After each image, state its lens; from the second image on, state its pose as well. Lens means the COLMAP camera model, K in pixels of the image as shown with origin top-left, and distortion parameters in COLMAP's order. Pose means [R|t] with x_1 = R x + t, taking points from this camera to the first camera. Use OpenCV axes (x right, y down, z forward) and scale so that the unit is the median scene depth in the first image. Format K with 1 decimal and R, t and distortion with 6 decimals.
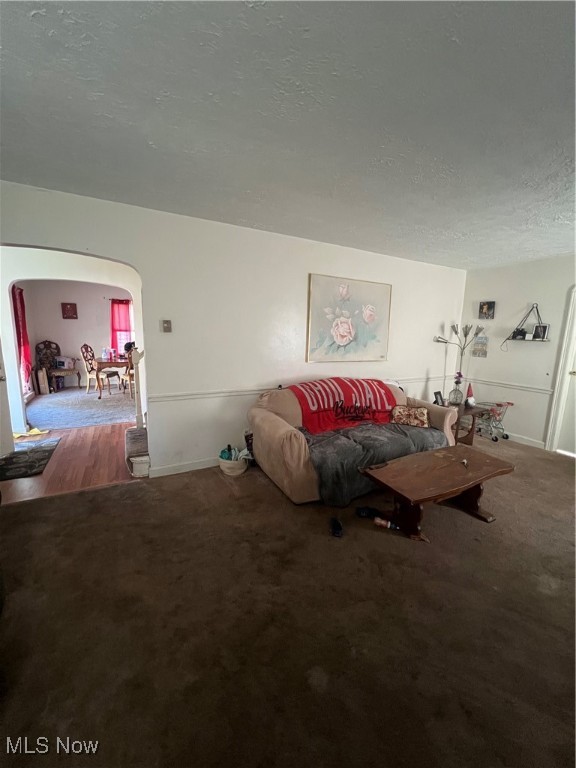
lens RADIAL K [[307.5, 0, 286.5], [0, 307.5, 381.9], [0, 0, 1]] dist [-0.000519, -0.000028]
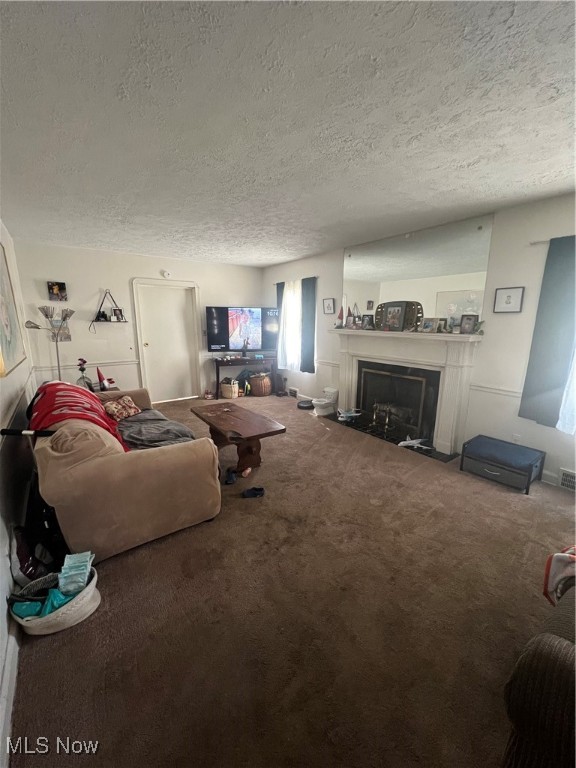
lens RADIAL K [[307.5, 0, 289.1], [0, 307.5, 385.5], [0, 0, 1]] dist [-0.000519, -0.000028]
pose [[-0.134593, -0.235445, 0.962523, -0.459242], [0.153905, 0.954606, 0.255029, -0.095818], [-0.978876, 0.182462, -0.092247, 0.481205]]
